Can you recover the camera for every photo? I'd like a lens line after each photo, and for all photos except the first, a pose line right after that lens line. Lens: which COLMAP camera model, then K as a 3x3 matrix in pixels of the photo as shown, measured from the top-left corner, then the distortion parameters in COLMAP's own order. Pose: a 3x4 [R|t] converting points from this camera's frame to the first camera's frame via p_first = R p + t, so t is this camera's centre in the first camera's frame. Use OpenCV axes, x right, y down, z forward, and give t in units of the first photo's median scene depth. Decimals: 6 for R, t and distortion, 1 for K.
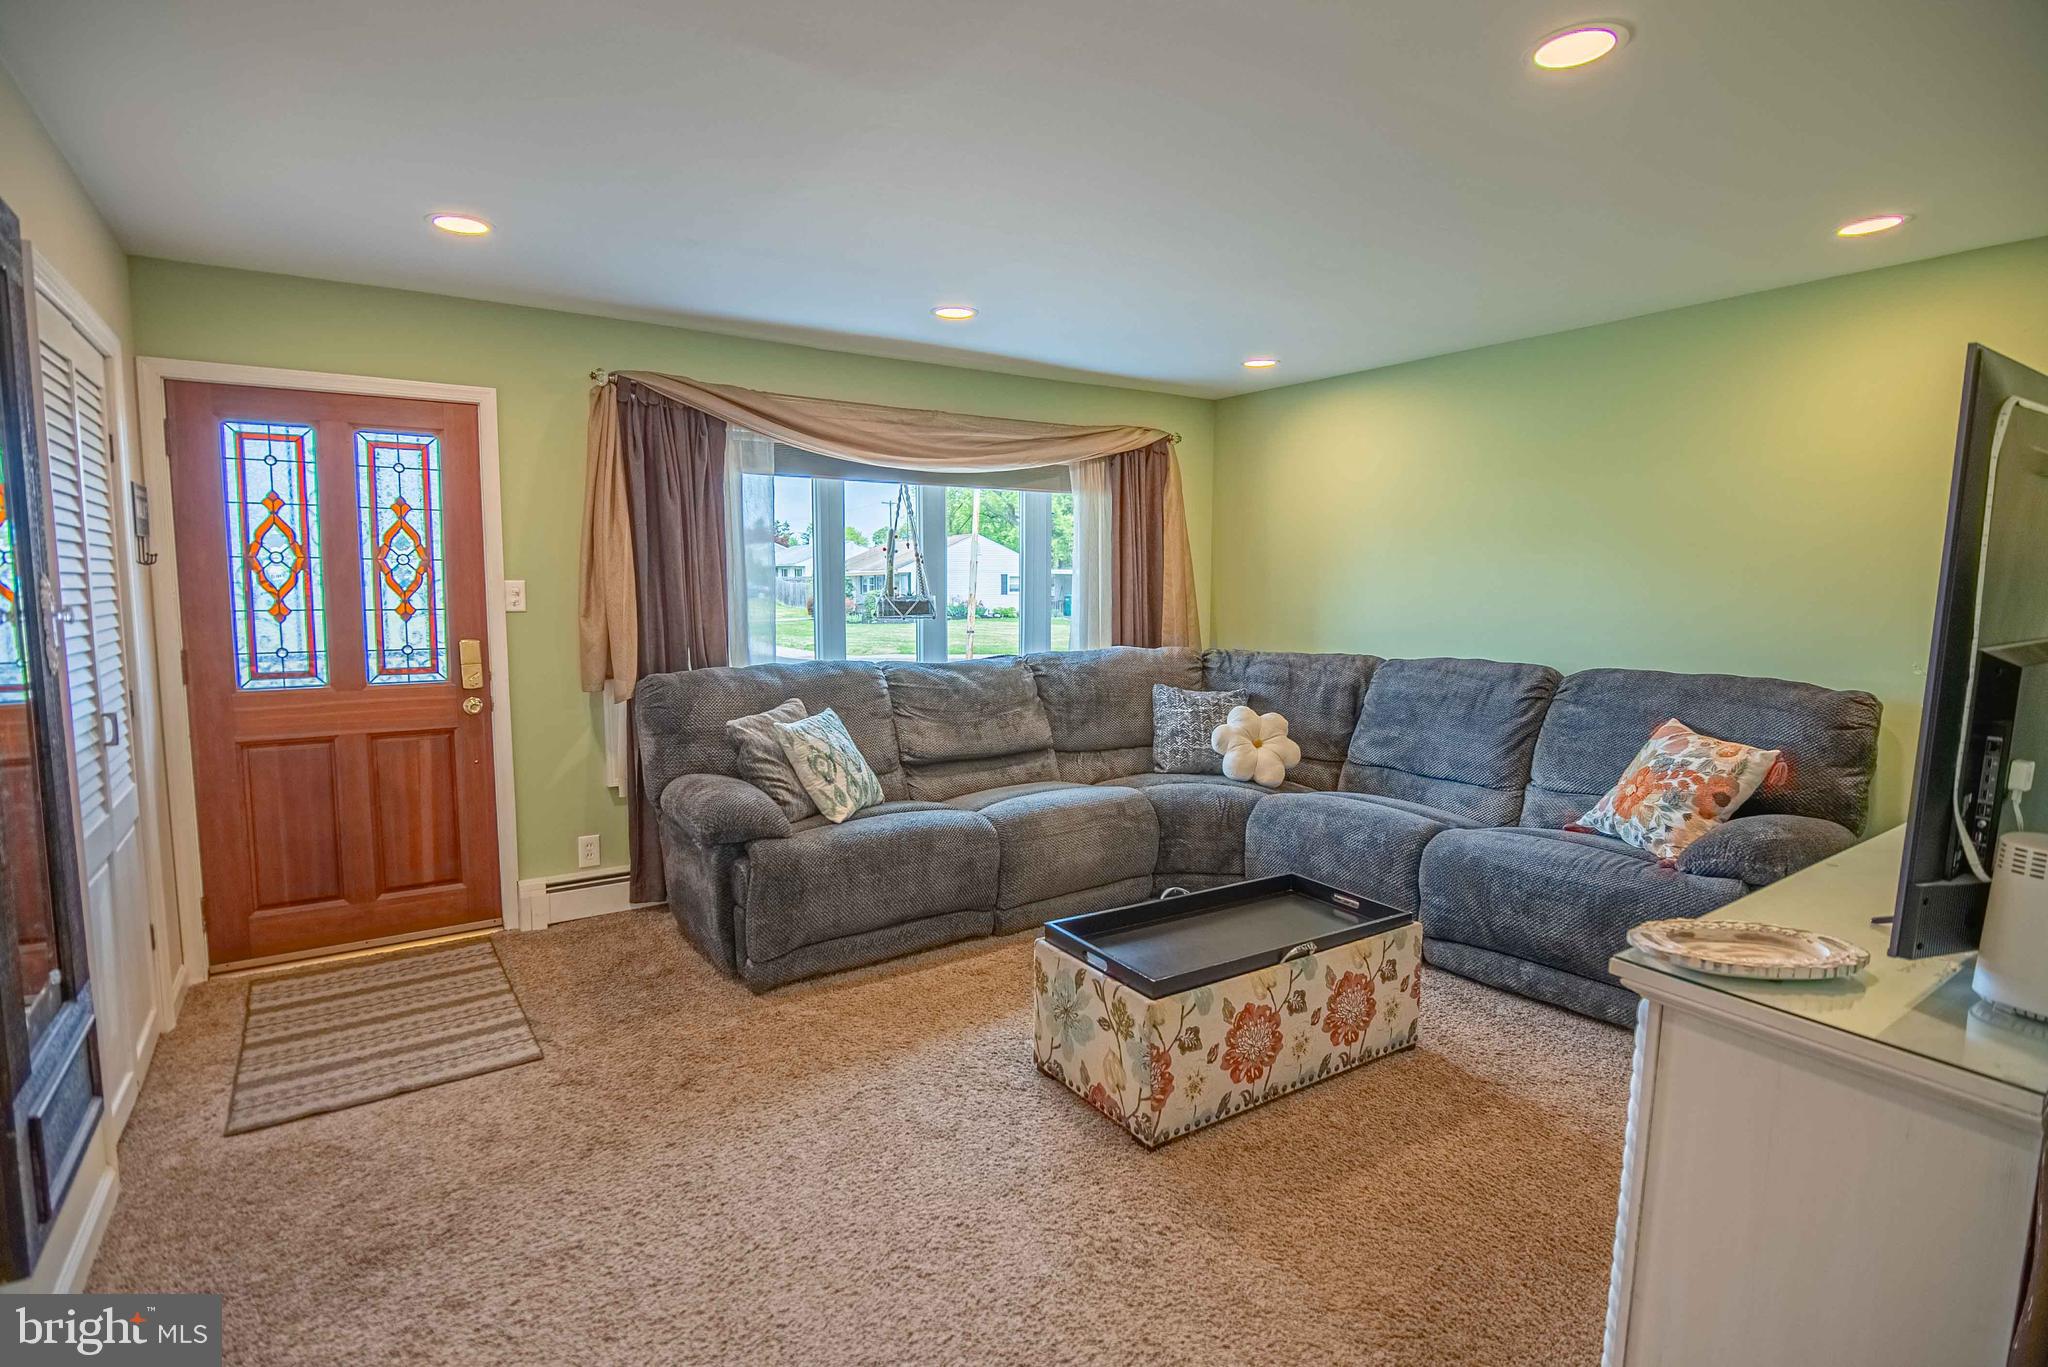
lens RADIAL K [[1003.1, 0, 1015.5], [0, 1003.1, 683.0], [0, 0, 1]] dist [-0.021958, 0.000632]
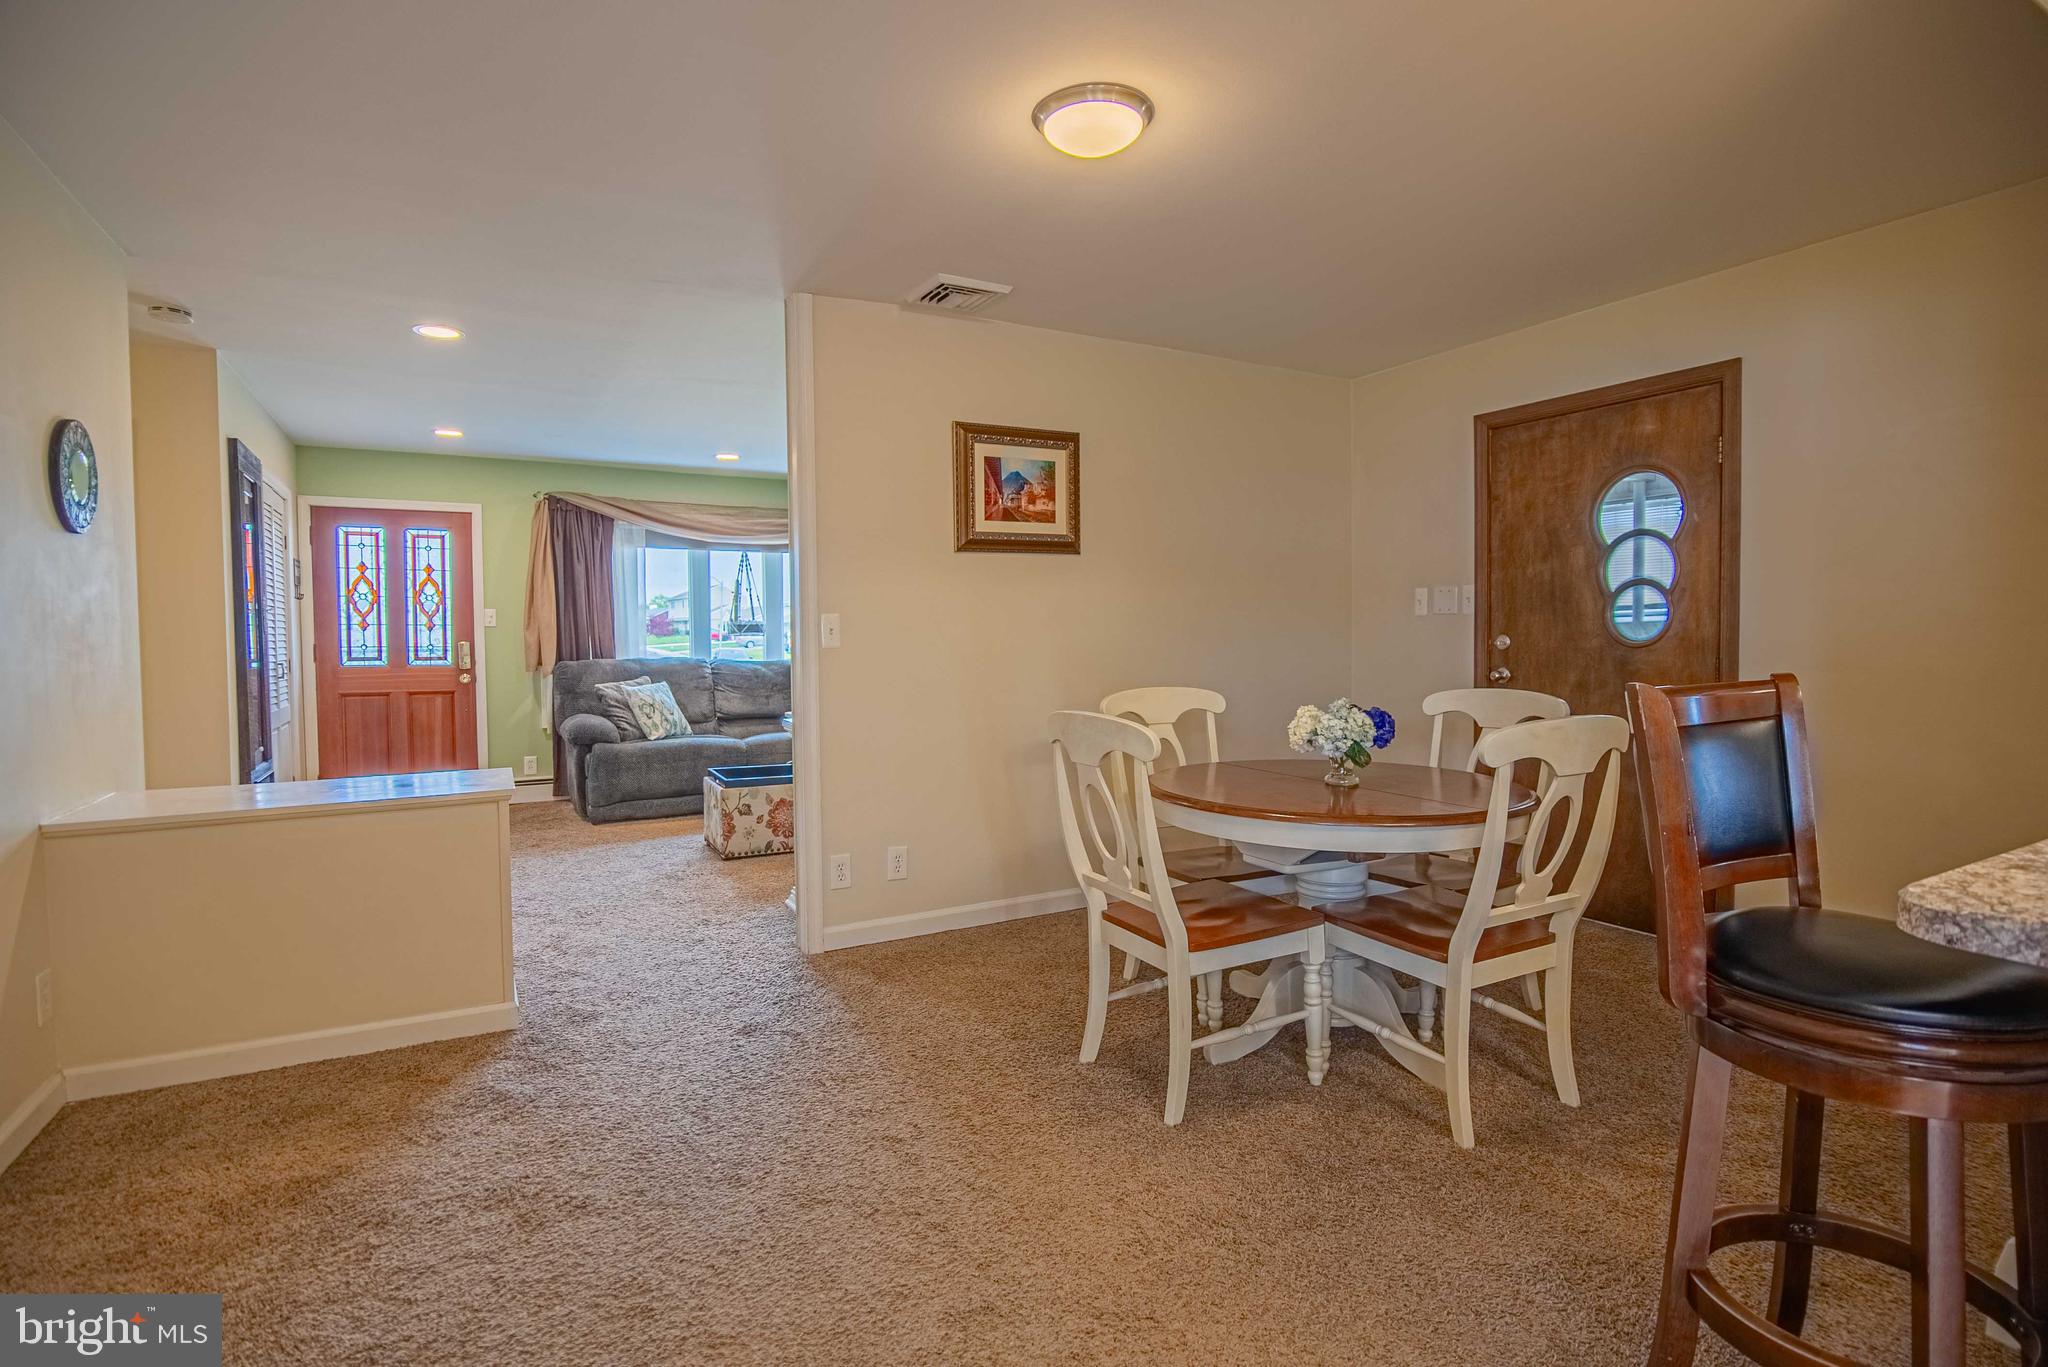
lens RADIAL K [[1003.1, 0, 1018.8], [0, 1003.1, 681.7], [0, 0, 1]] dist [-0.021958, 0.000632]
pose [[0.996578, -0.004402, -0.082546, 0.631248], [-0.000368, 0.998335, -0.057676, 0.138788], [0.082662, 0.057509, 0.994917, -0.742937]]
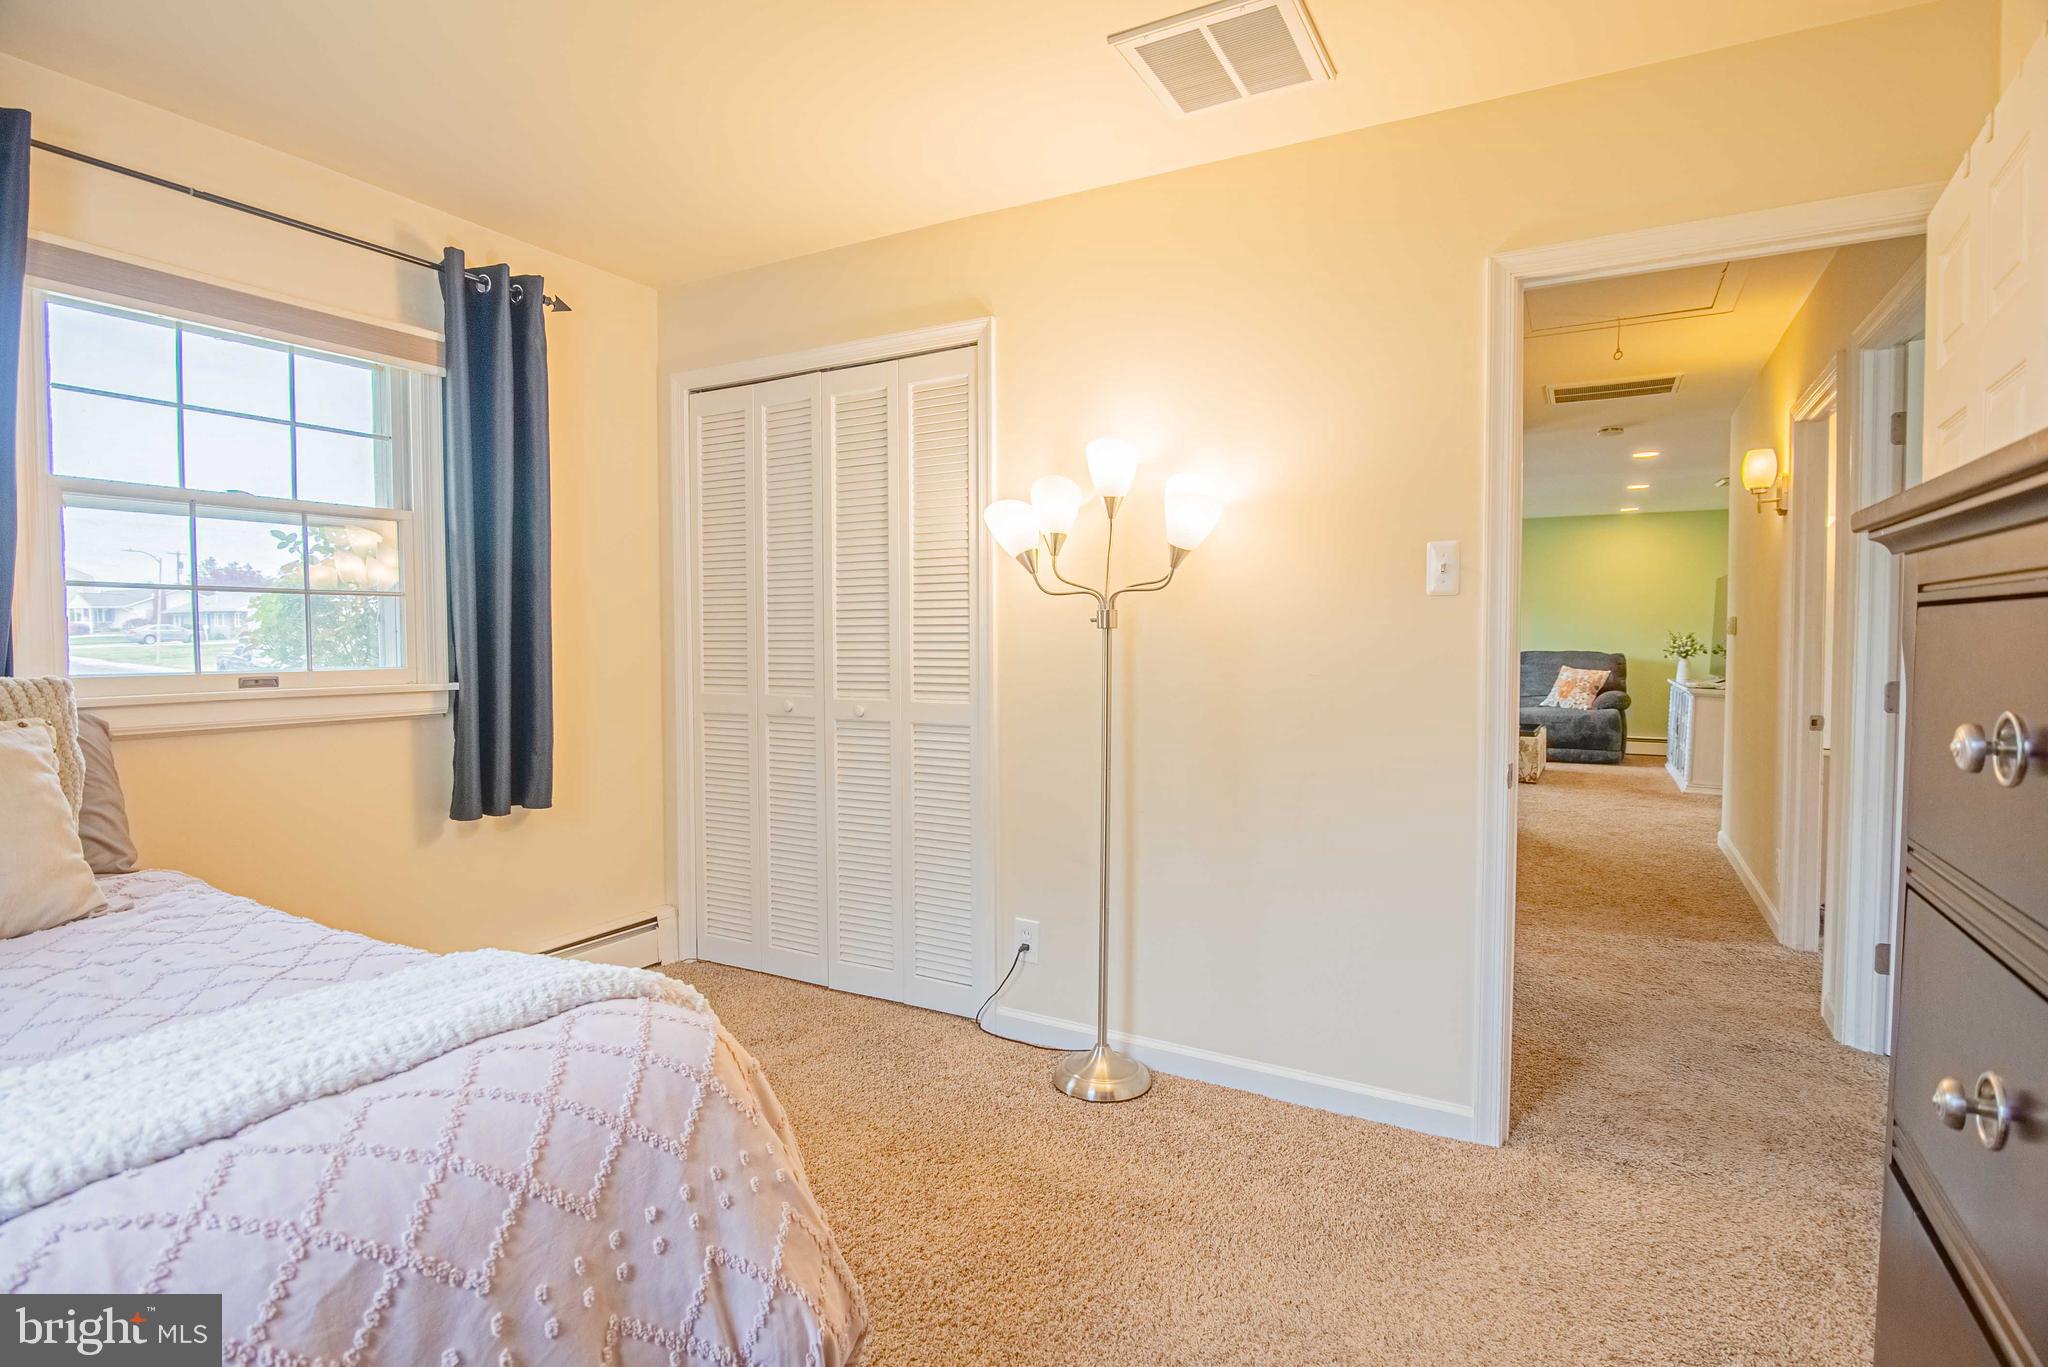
lens RADIAL K [[1003.1, 0, 1035.2], [0, 1003.1, 673.0], [0, 0, 1]] dist [-0.021958, 0.000632]
pose [[0.891045, -0.013795, 0.453706, -1.879856], [0.040618, 0.997951, -0.049428, 0.129208], [-0.452095, 0.062471, 0.889780, -0.806880]]
